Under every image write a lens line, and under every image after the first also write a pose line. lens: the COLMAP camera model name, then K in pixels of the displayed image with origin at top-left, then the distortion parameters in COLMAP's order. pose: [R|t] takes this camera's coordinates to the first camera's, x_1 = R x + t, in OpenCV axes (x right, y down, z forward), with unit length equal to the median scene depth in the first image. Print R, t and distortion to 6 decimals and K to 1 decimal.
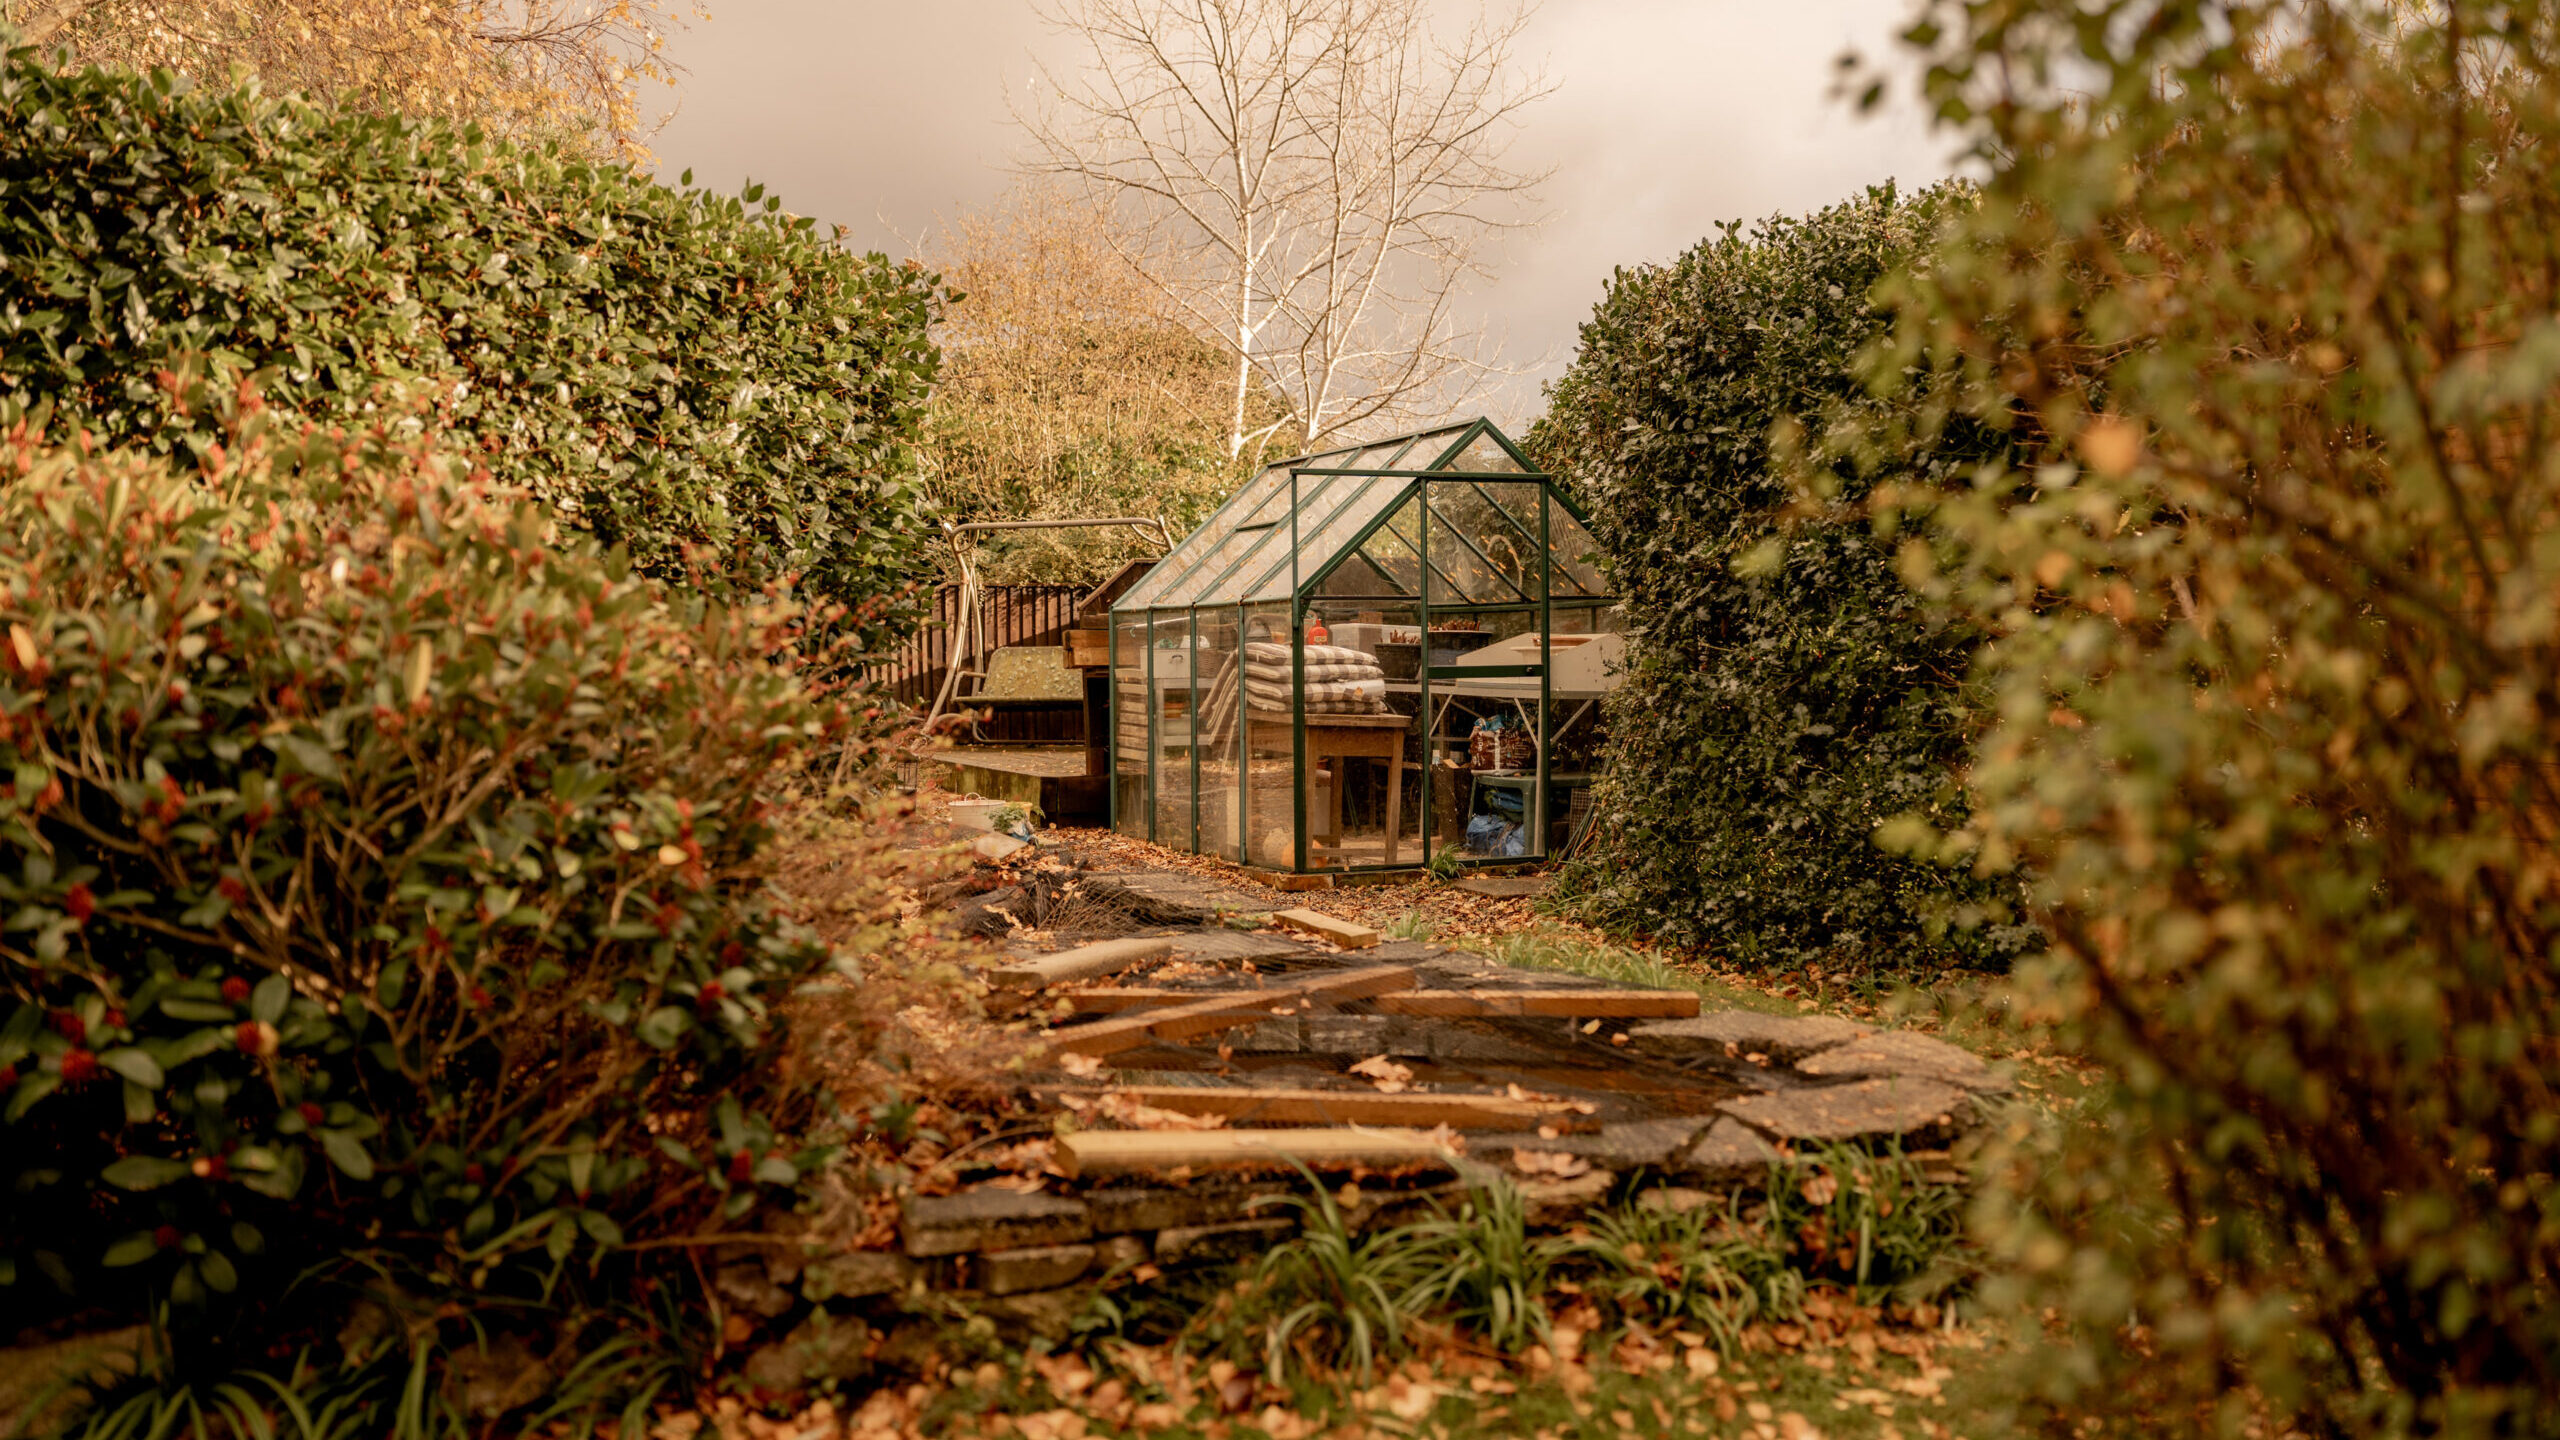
lens RADIAL K [[2258.9, 0, 1280.0], [0, 2258.9, 720.0], [0, 0, 1]] dist [0.023359, 0.001088]
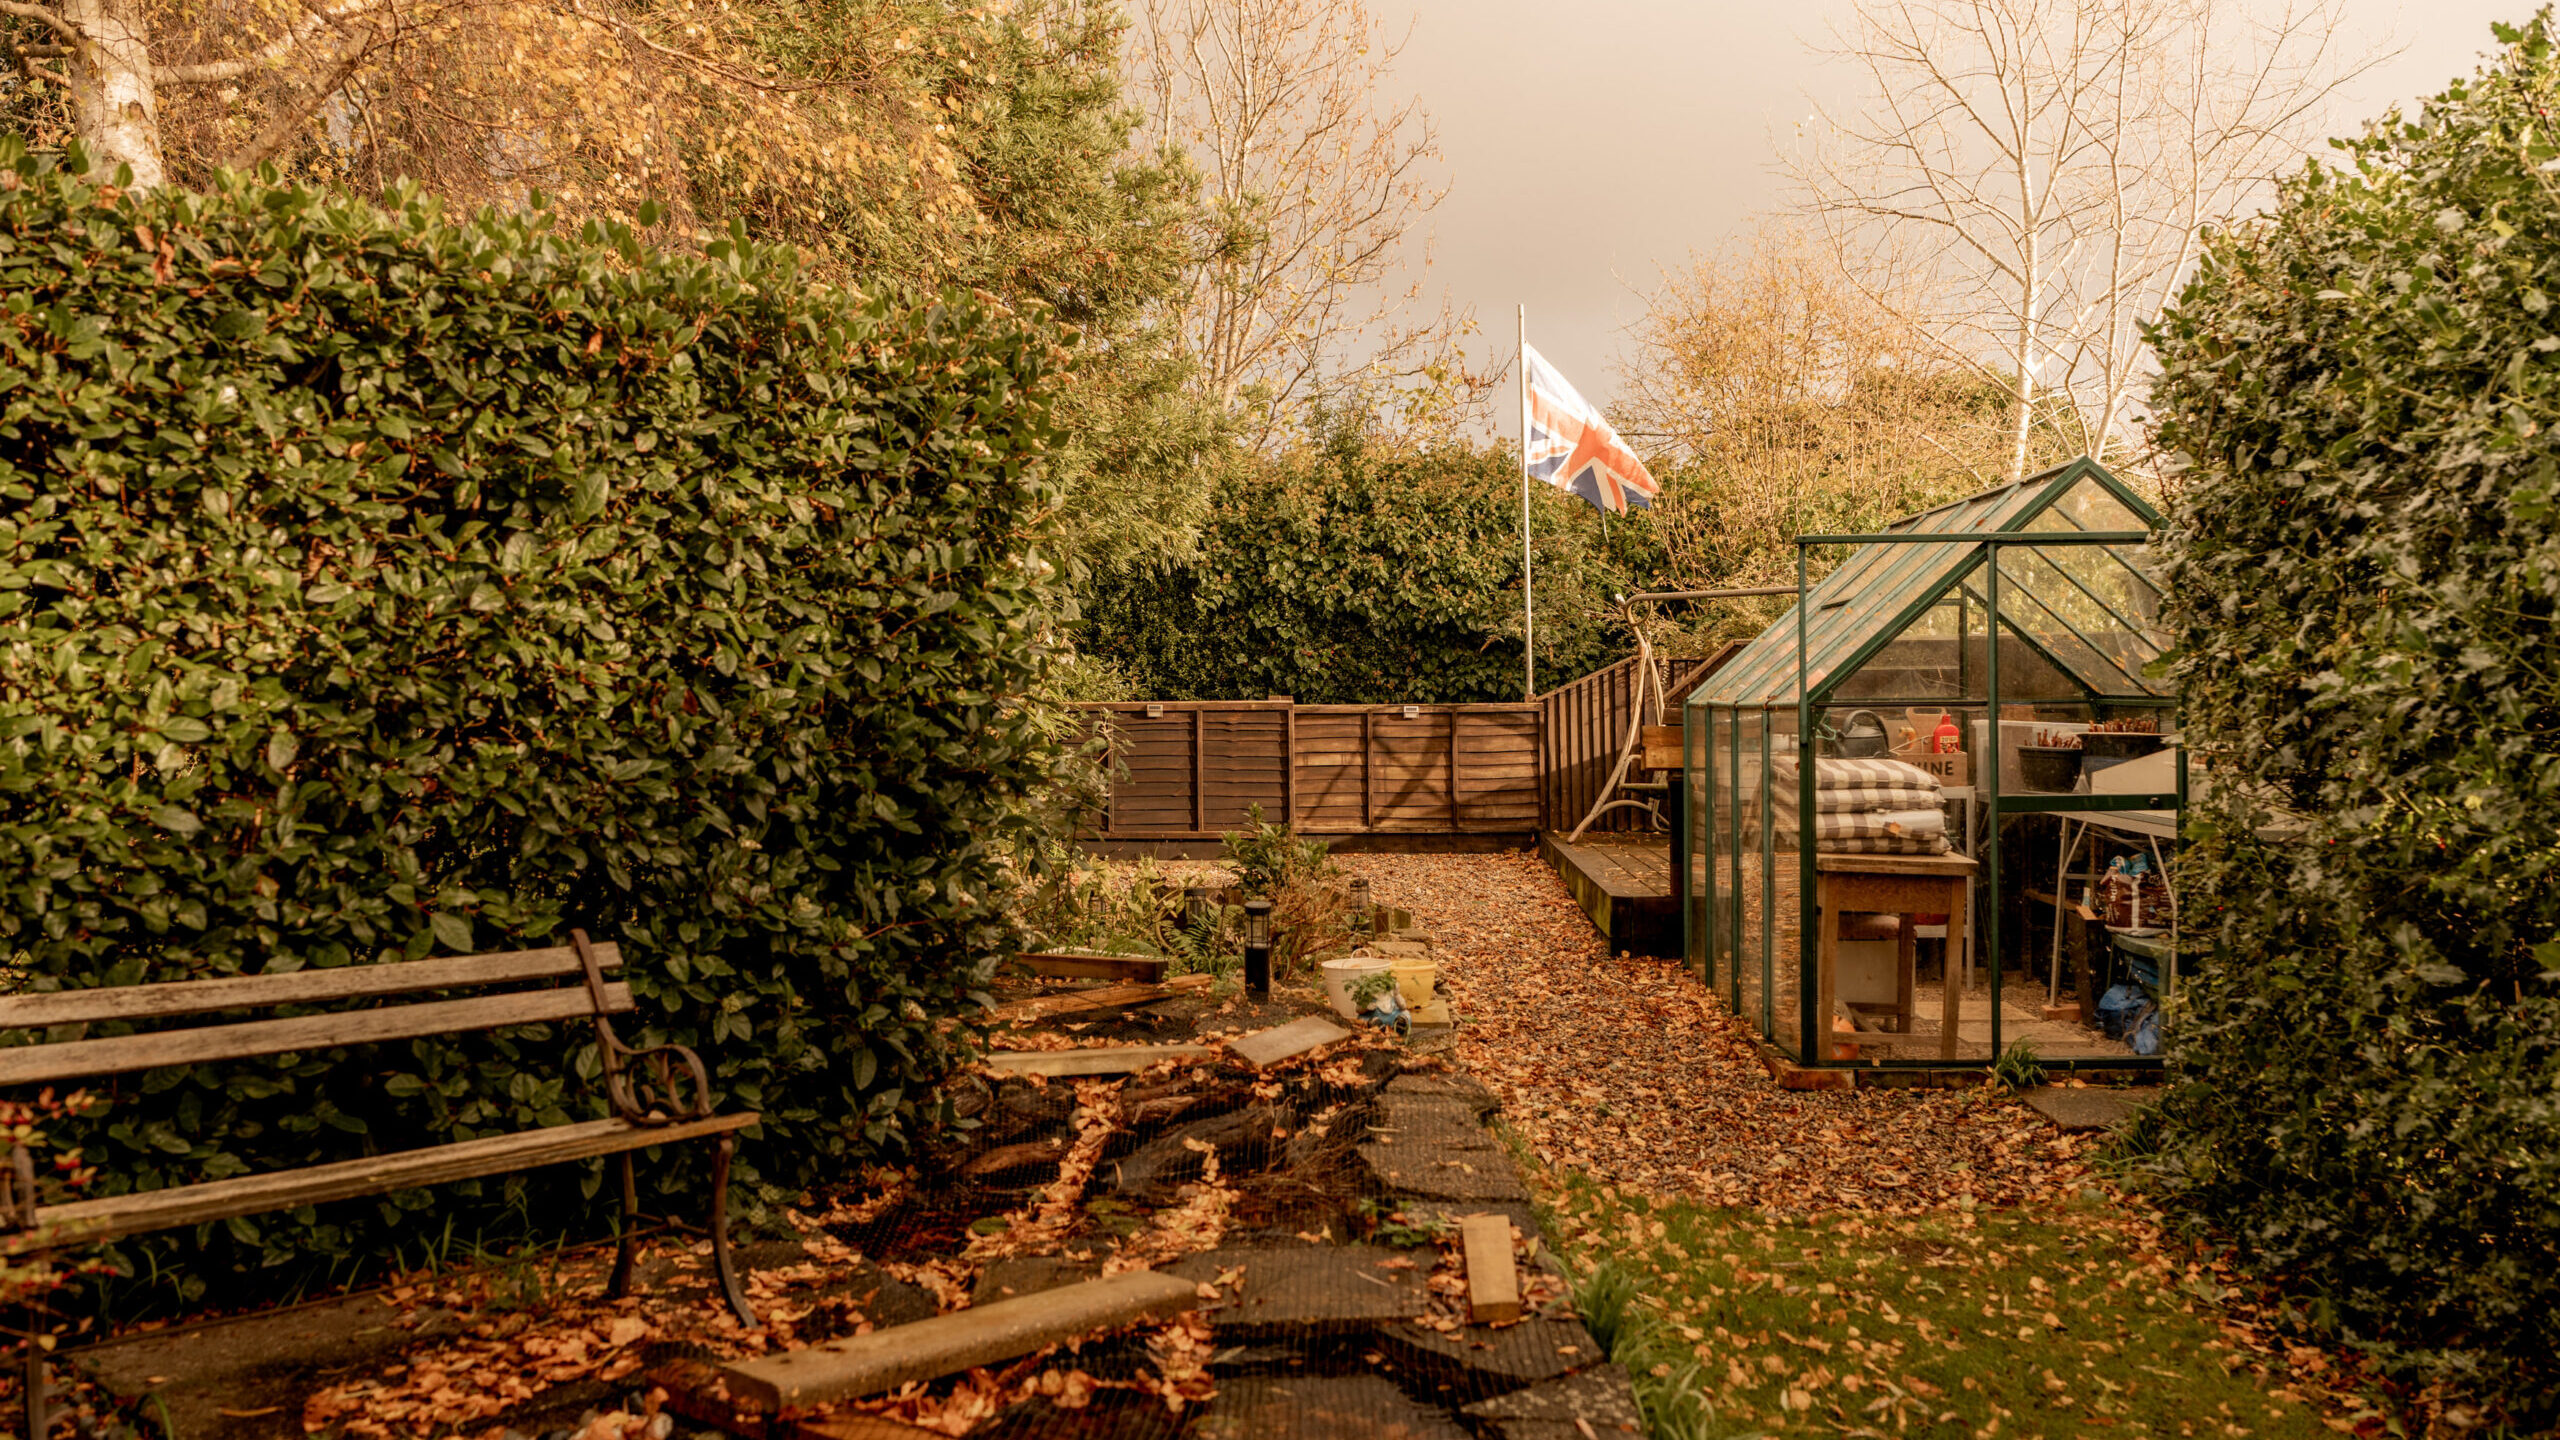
lens RADIAL K [[2081.1, 0, 1280.0], [0, 2081.1, 720.0], [0, 0, 1]] dist [0.000346, 0.000302]
pose [[0.905482, 0.005376, -0.424350, 0.134567], [-0.012505, 0.999824, -0.014017, -0.034094], [0.424200, 0.017999, 0.905390, 0.265905]]
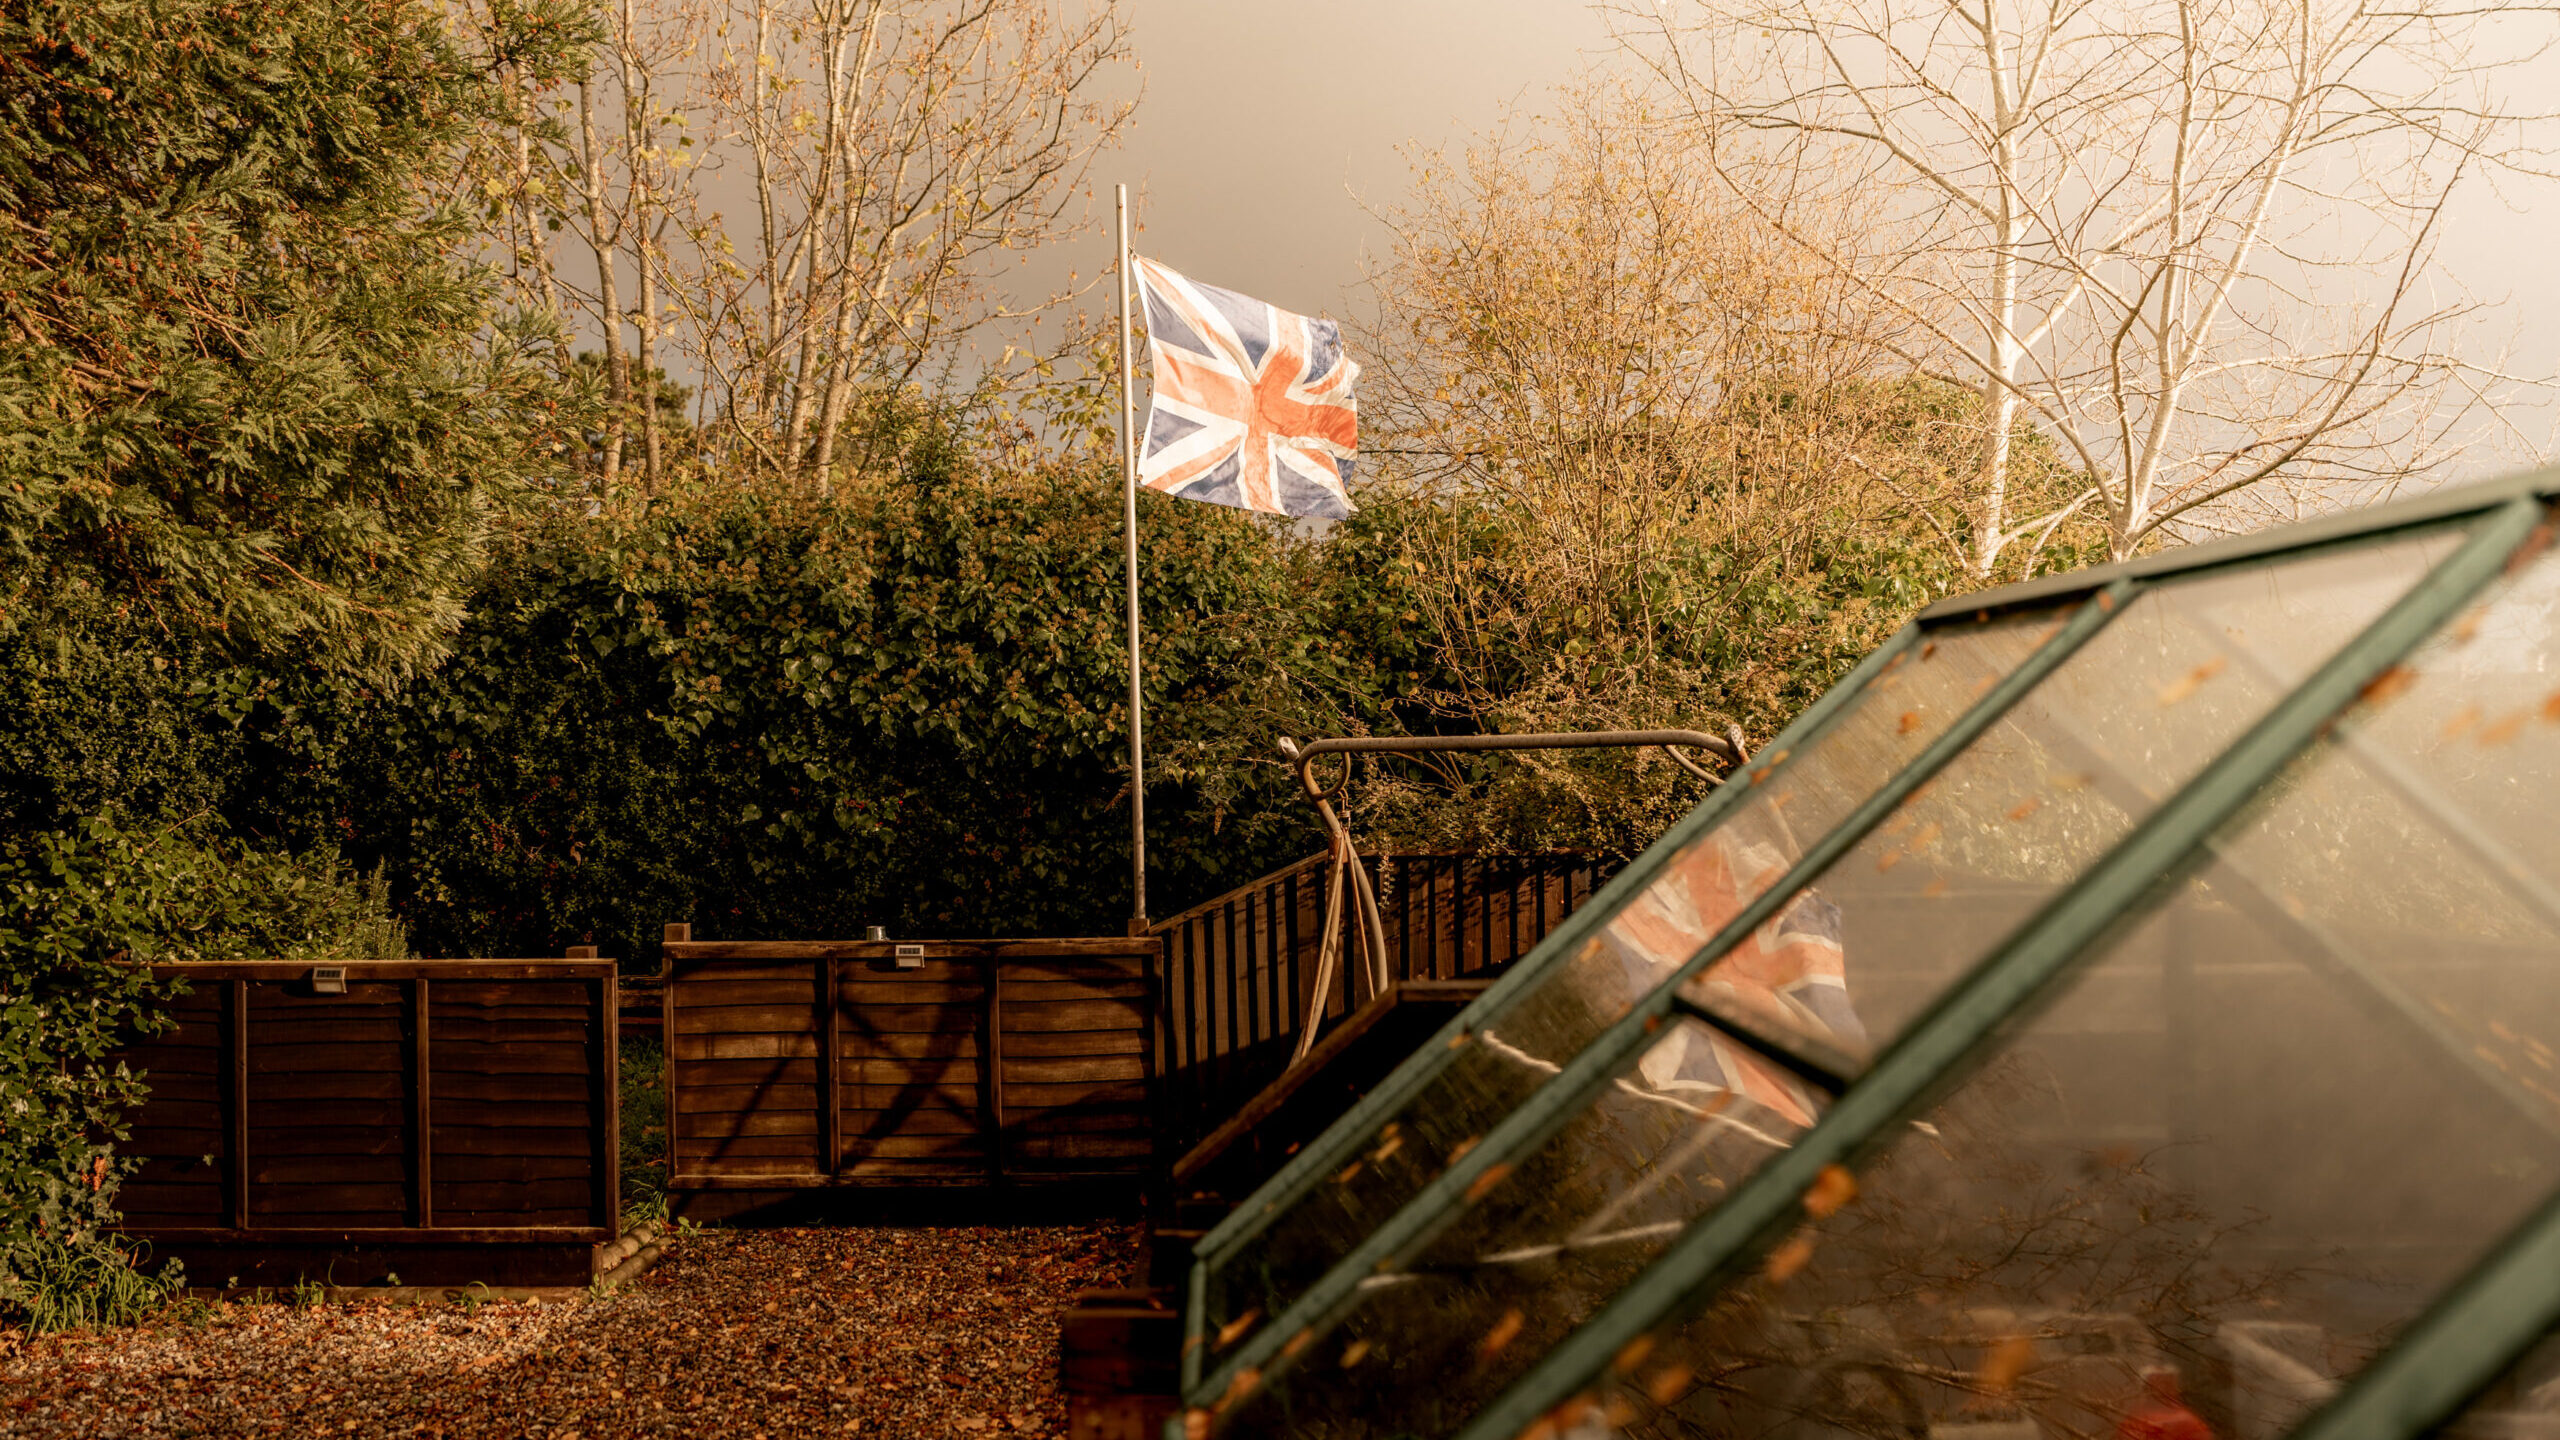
lens RADIAL K [[2081.1, 0, 1280.0], [0, 2081.1, 720.0], [0, 0, 1]] dist [0.000346, 0.000302]
pose [[0.928795, -0.008064, -0.370506, 0.015419], [-0.009658, 0.998897, -0.045952, -0.108876], [0.370468, 0.046258, 0.927693, 0.922225]]
